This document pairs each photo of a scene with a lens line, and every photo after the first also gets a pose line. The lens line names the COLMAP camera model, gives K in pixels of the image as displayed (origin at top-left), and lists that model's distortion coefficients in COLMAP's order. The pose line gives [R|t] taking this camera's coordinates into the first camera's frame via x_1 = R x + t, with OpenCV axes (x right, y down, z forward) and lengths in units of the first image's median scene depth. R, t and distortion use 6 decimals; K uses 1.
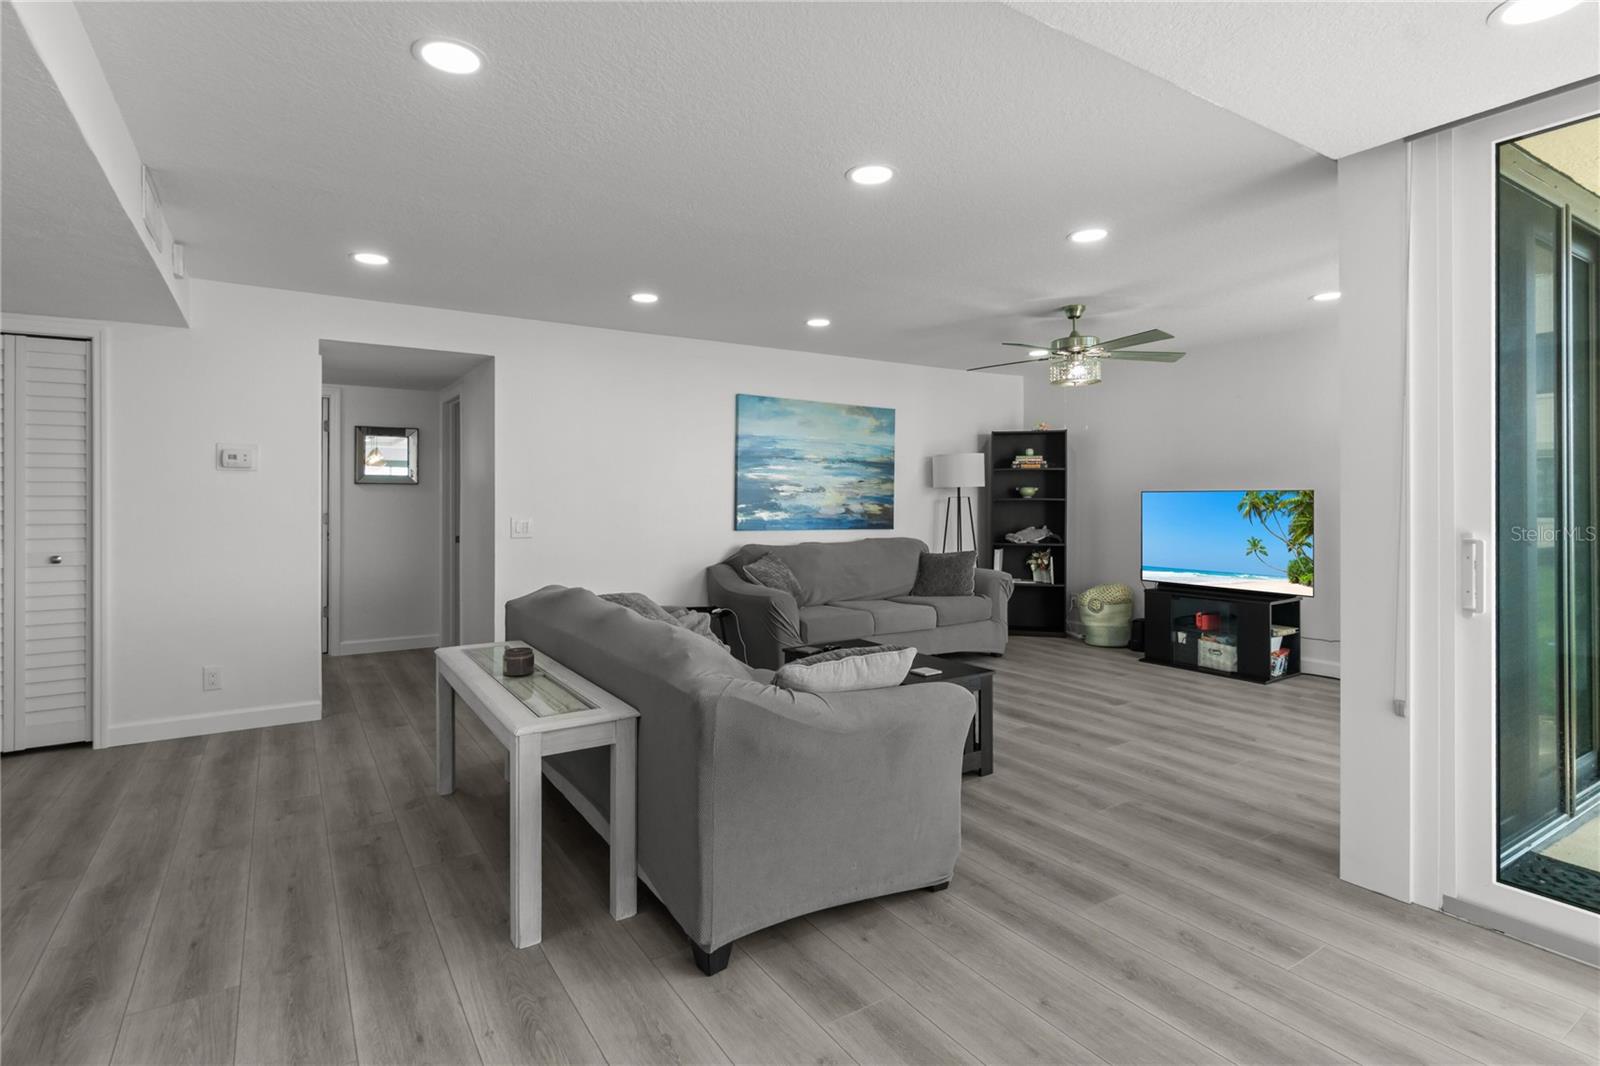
lens RADIAL K [[774.7, 0, 761.0], [0, 774.7, 493.2], [0, 0, 1]] dist [-0.000468, -0.000935]
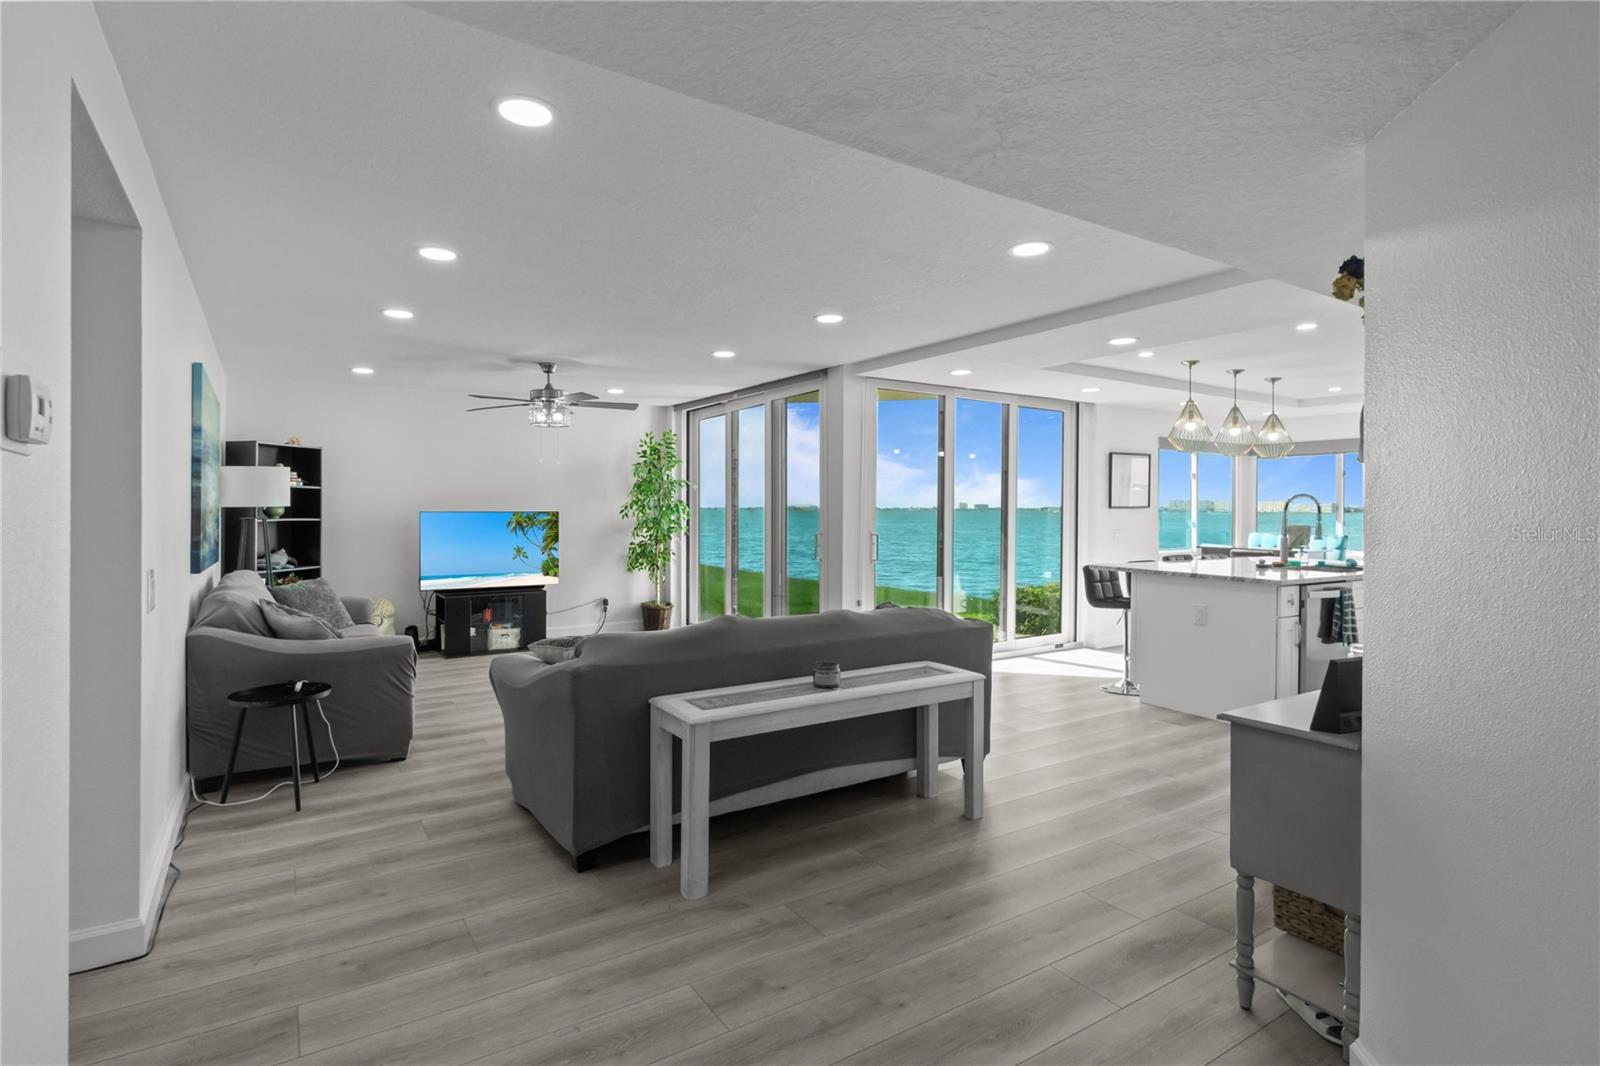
lens RADIAL K [[797.6, 0, 753.8], [0, 797.6, 503.9], [0, 0, 1]] dist [-0.000941, -0.000157]
pose [[0.008760, 0.007582, 0.999933, -0.801971], [-0.005800, 0.999955, -0.007531, -0.009793], [-0.999945, -0.005734, 0.008804, 0.604304]]
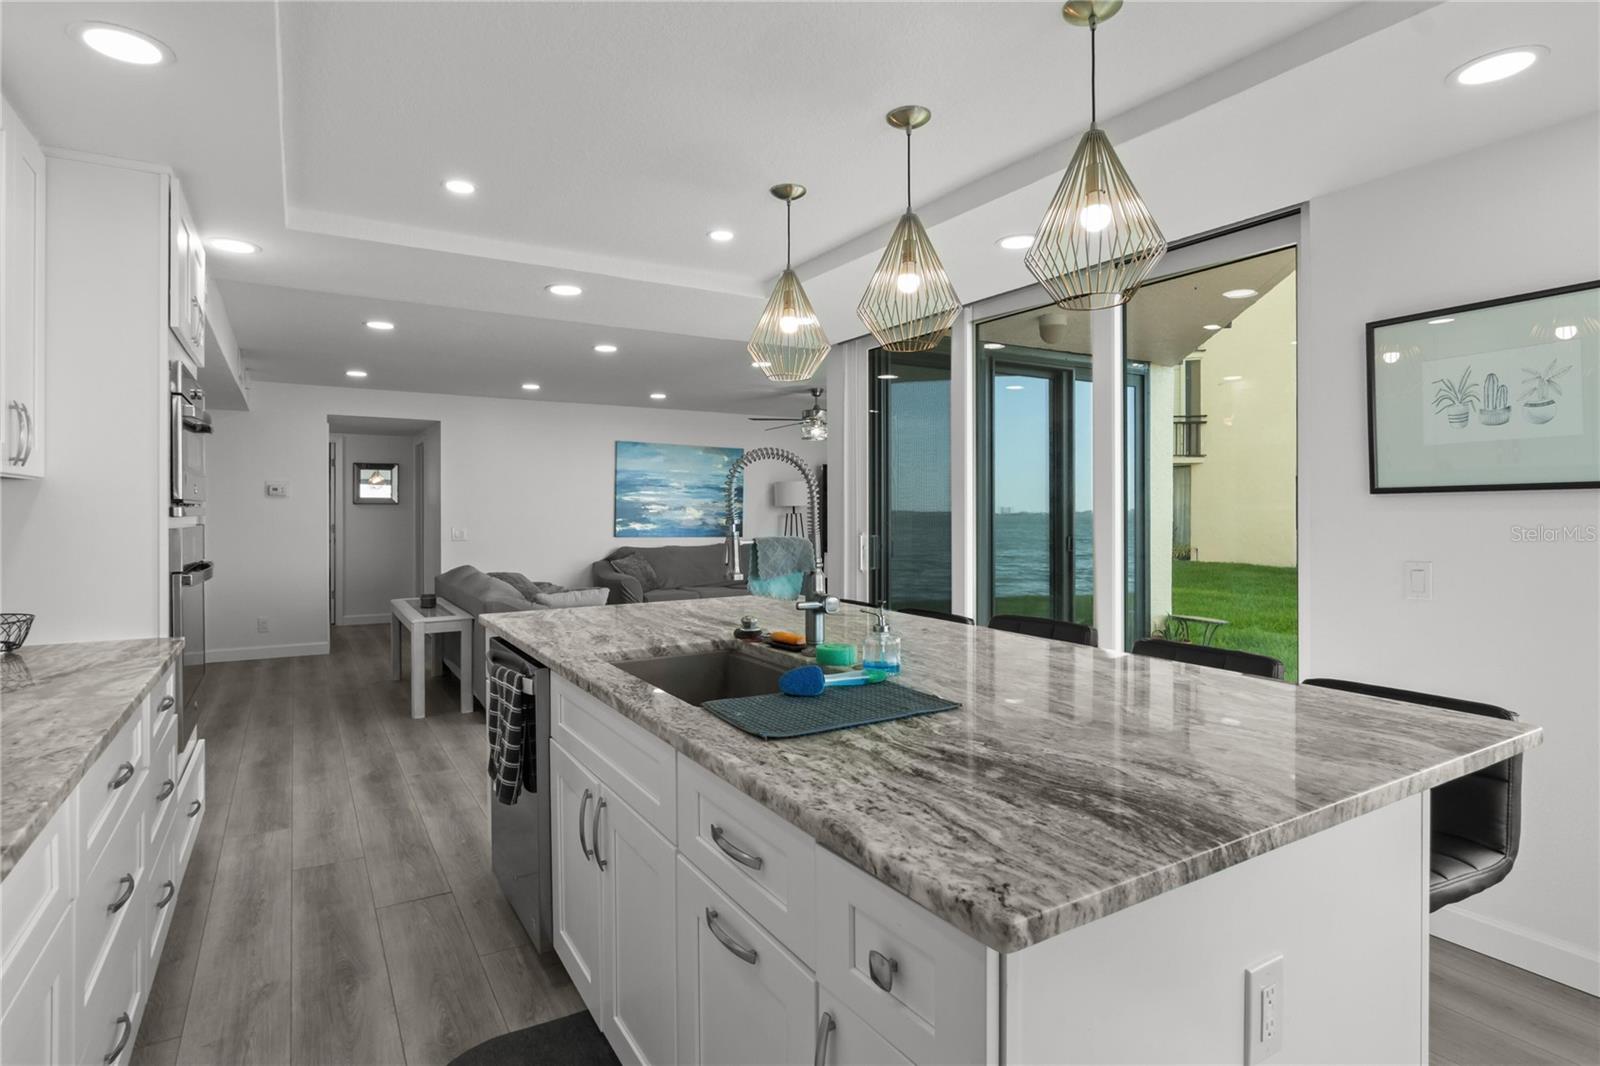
lens RADIAL K [[795.2, 0, 749.6], [0, 795.2, 513.3], [0, 0, 1]] dist [-0.001900, -0.000151]
pose [[0.999399, 0.000315, -0.034668, 0.306115], [-0.000038, 0.999968, 0.007990, -0.008242], [0.034670, -0.007984, 0.999367, -0.521801]]
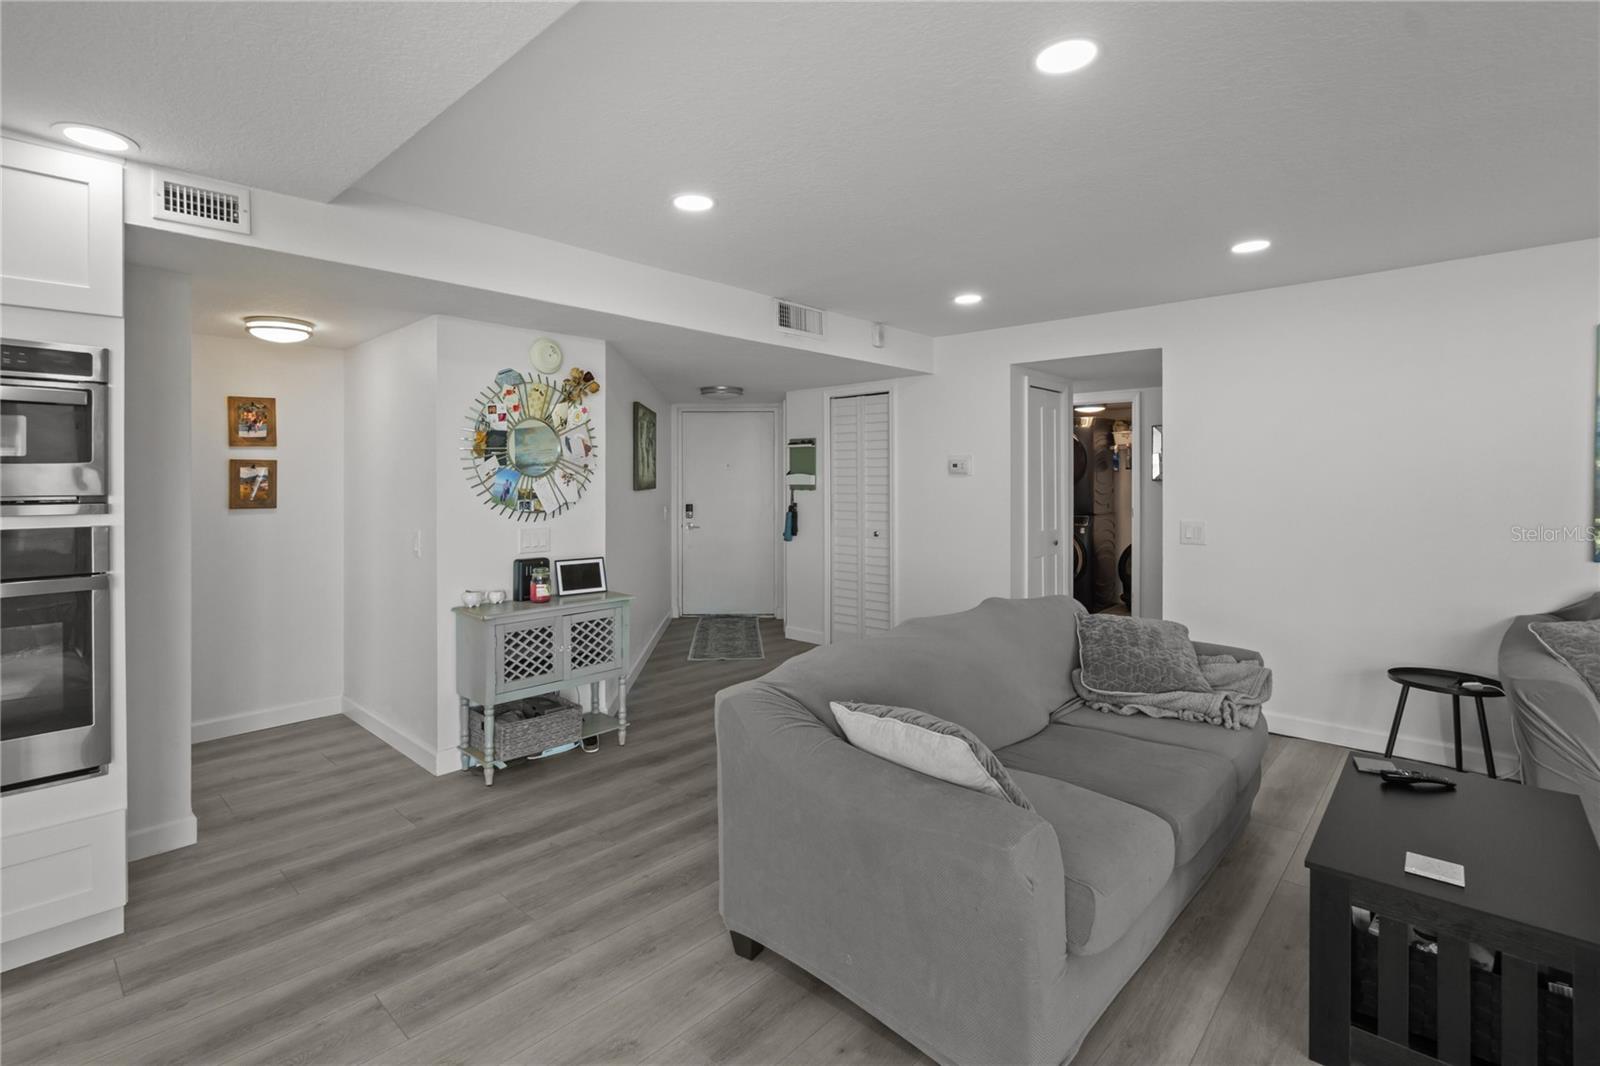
lens RADIAL K [[740.1, 0, 793.7], [0, 740.1, 480.5], [0, 0, 1]] dist [-0.003511, -0.000358]
pose [[0.279532, -0.002191, -0.960134, 0.380833], [0.006386, 0.999980, -0.000422, -0.018160], [0.960115, -0.006013, 0.279540, 0.311892]]
